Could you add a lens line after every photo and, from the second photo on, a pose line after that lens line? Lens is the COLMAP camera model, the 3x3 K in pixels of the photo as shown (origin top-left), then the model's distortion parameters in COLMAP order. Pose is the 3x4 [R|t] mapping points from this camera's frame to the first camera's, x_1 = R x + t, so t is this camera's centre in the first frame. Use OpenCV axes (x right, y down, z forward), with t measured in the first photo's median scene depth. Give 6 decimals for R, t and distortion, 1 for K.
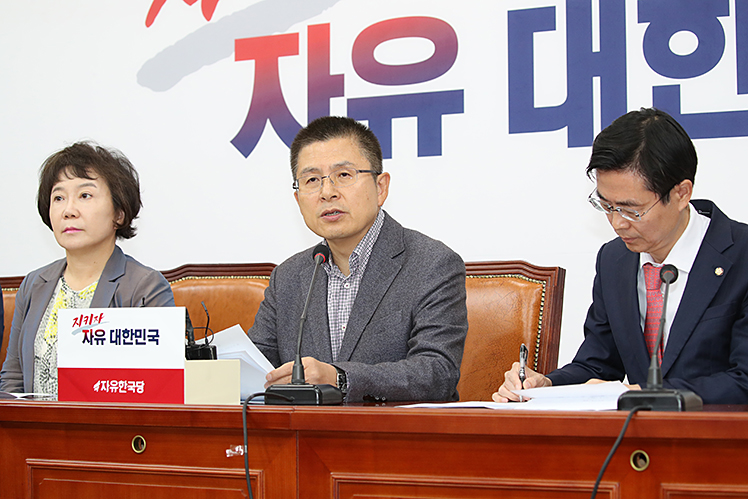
lens RADIAL K [[2076.8, 0, 374.0], [0, 2076.8, 249.5], [0, 0, 1]] dist [-0.343209, -0.939064]
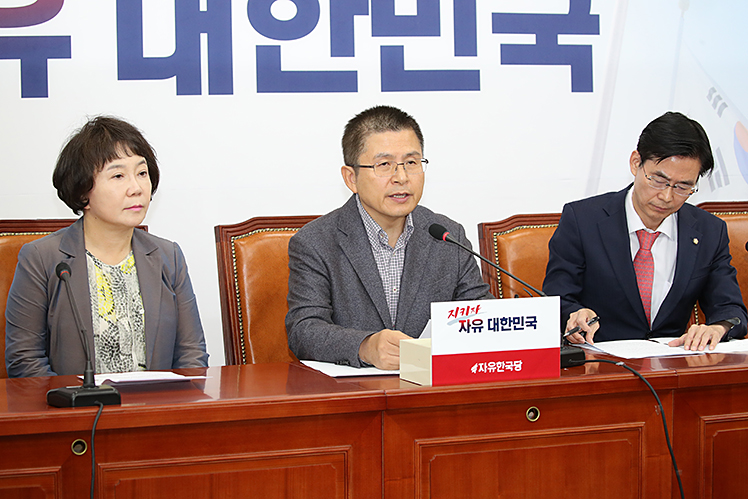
lens RADIAL K [[2076.8, 0, 374.0], [0, 2076.8, 249.5], [0, 0, 1]] dist [-0.343209, -0.939064]
pose [[0.566941, -0.058222, 0.821698, -1.107416], [-0.030626, 0.995320, 0.091655, -0.103447], [-0.823189, -0.077128, 0.562505, 0.398877]]
